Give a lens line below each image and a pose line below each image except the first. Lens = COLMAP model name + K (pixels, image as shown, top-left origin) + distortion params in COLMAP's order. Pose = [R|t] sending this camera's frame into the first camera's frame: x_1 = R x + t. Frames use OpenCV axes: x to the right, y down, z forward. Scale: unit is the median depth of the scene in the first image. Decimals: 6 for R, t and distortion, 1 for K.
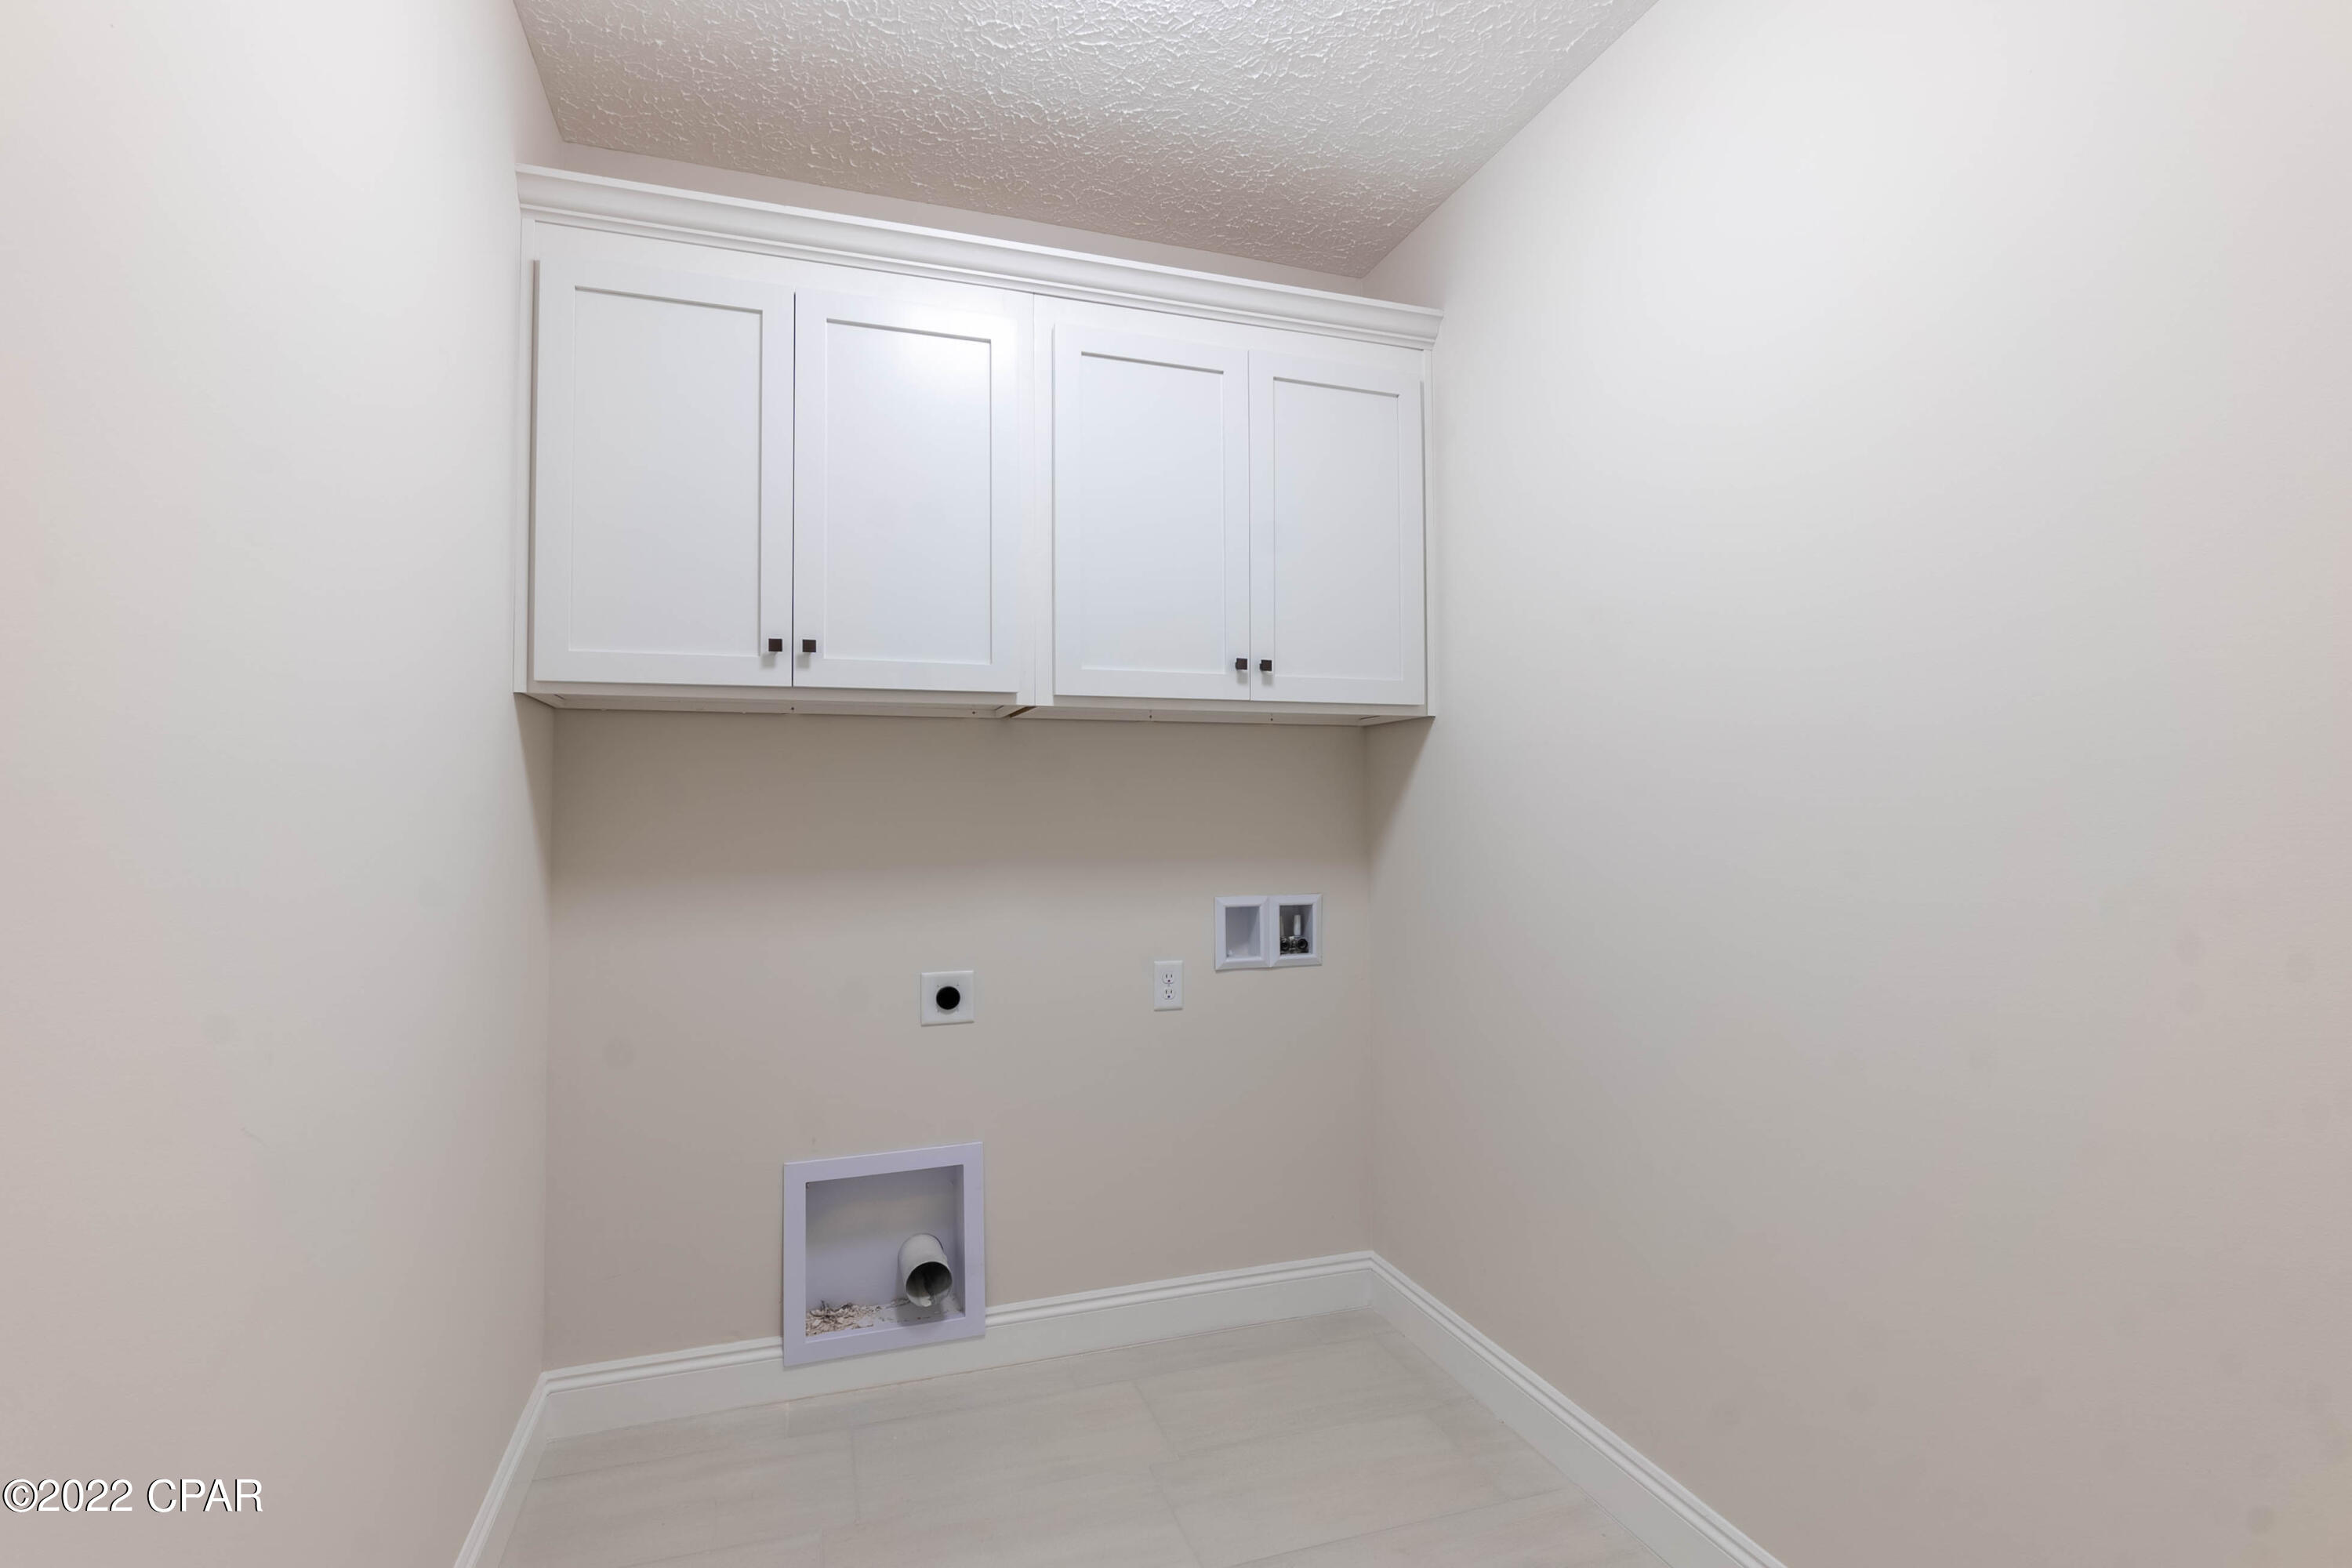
lens RADIAL K [[1031.9, 0, 1180.9], [0, 1031.9, 793.4], [0, 0, 1]] dist [-0.002252, 0.000198]
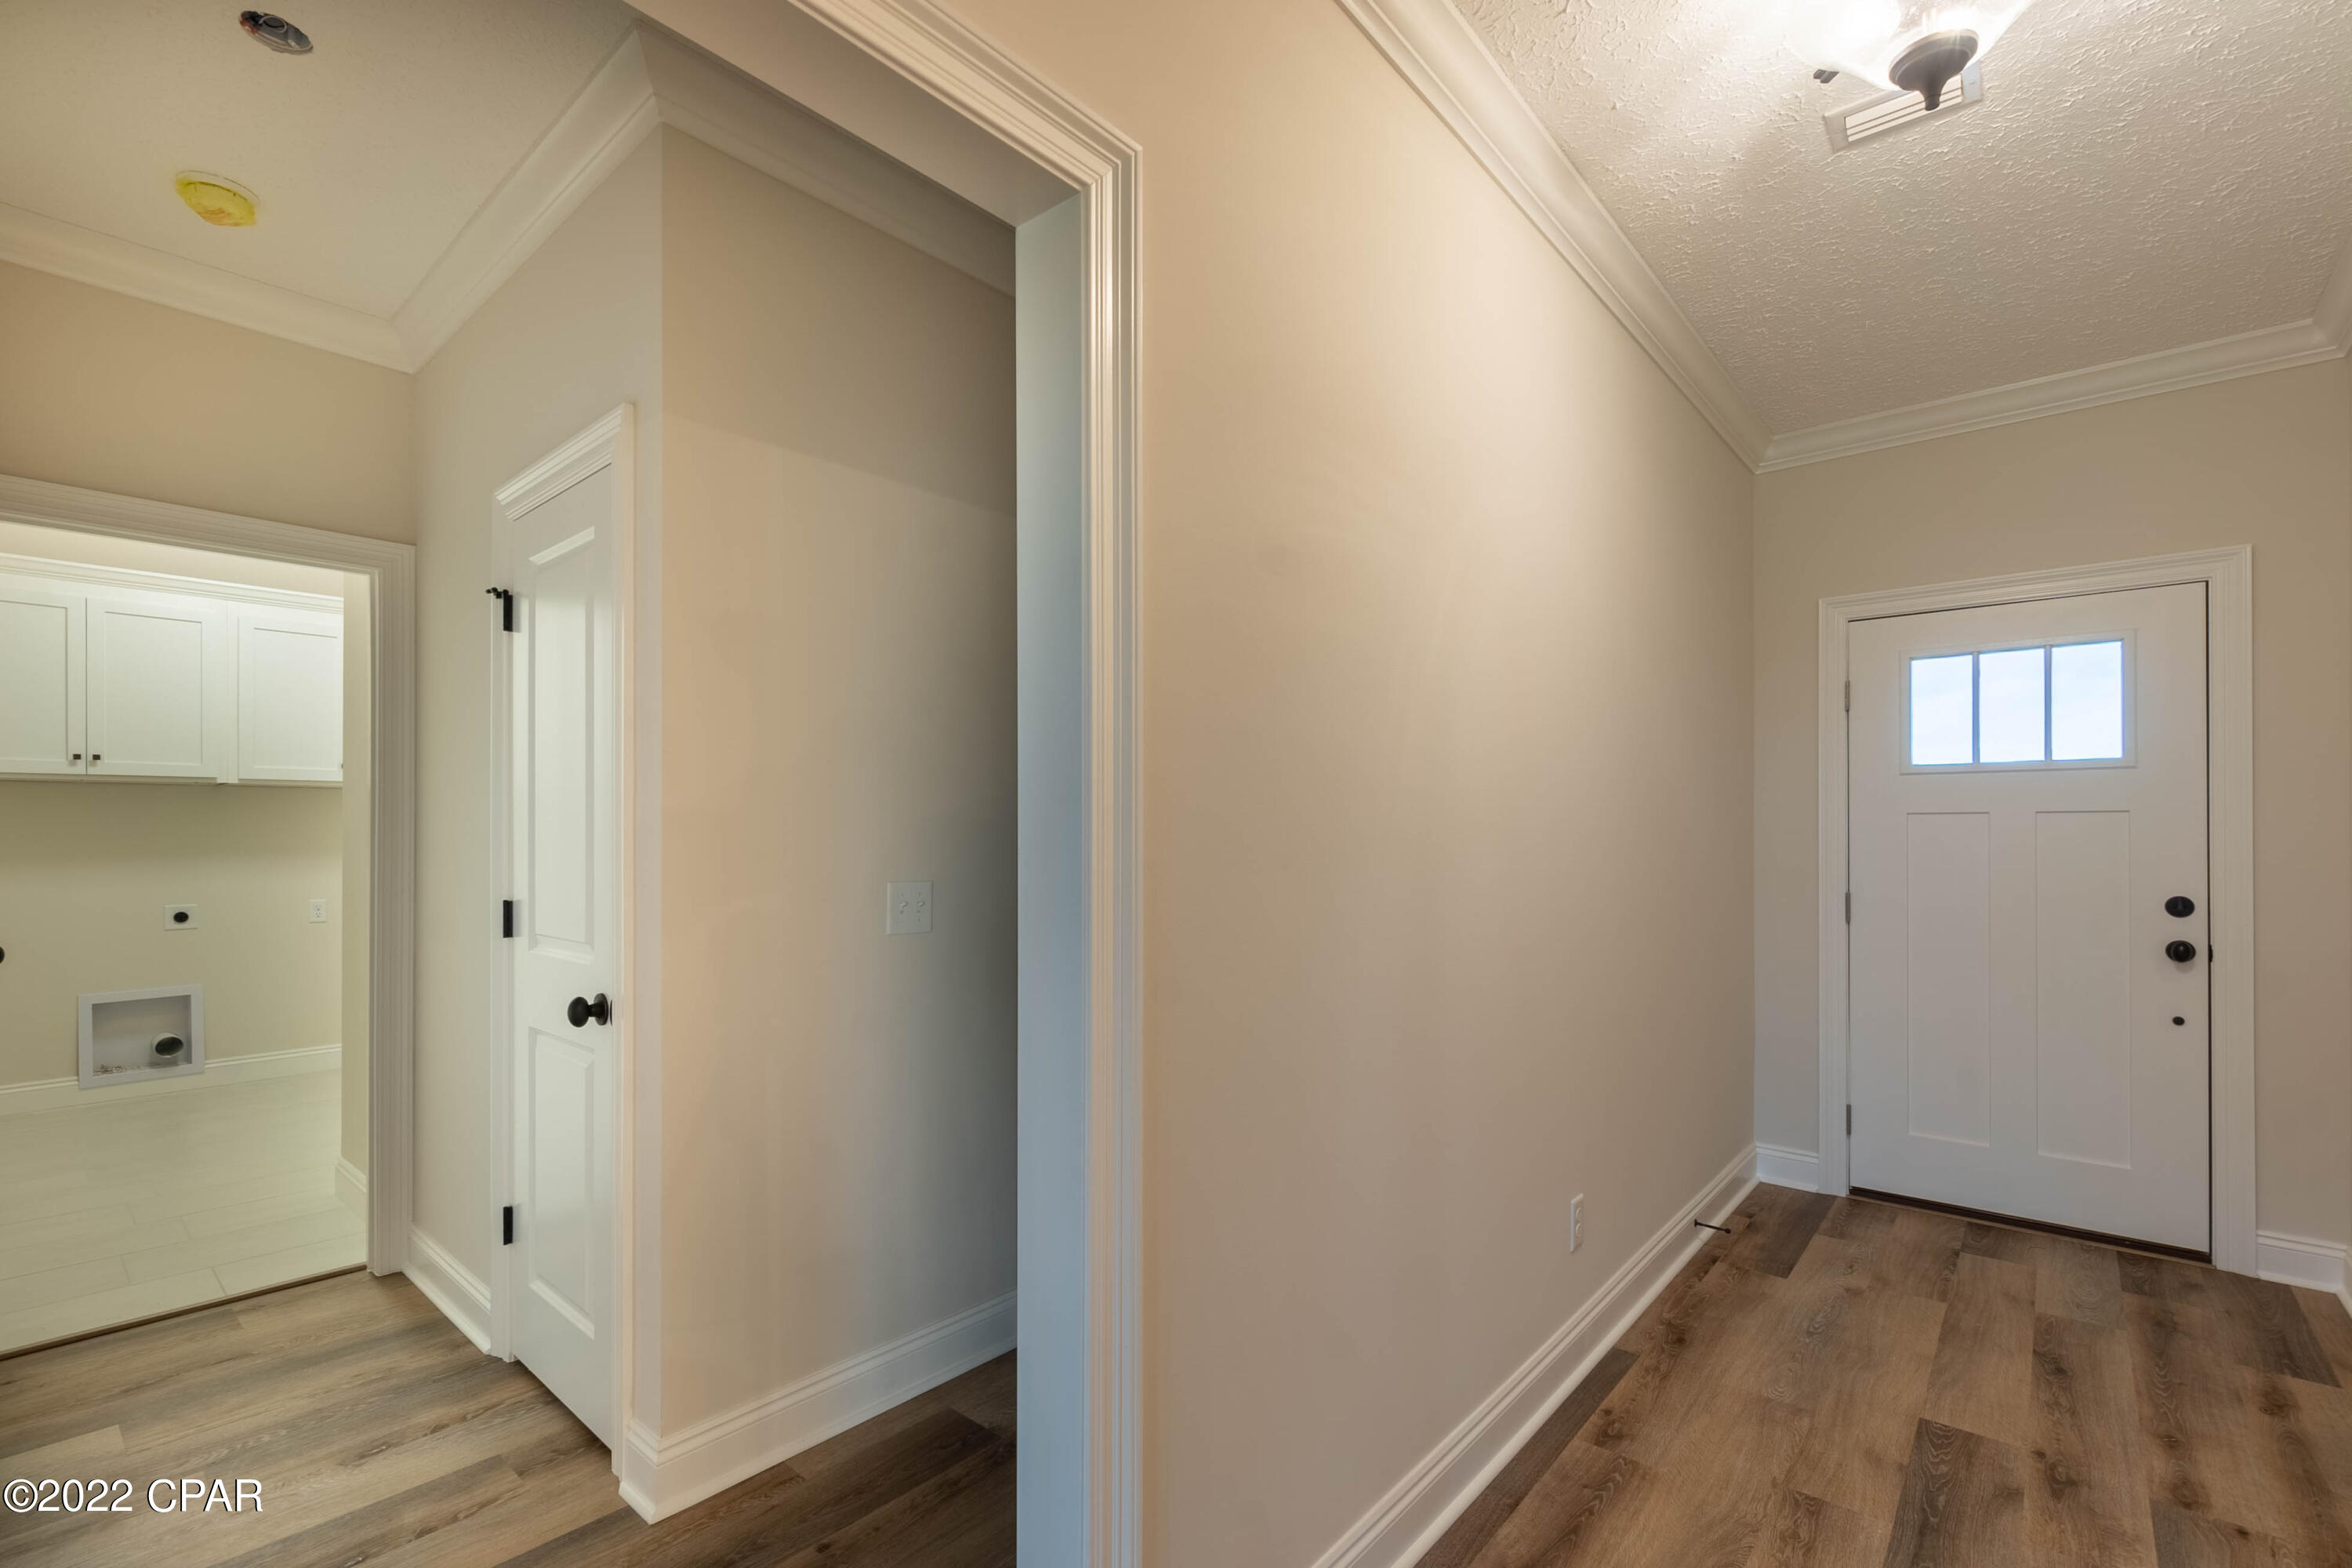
lens RADIAL K [[1031.9, 0, 1128.0], [0, 1031.9, 833.1], [0, 0, 1]] dist [-0.002252, 0.000198]
pose [[0.889676, 0.000602, 0.456591, 0.561097], [-0.006587, 0.999912, 0.011518, -0.012895], [-0.456544, -0.013255, 0.889602, -1.841354]]
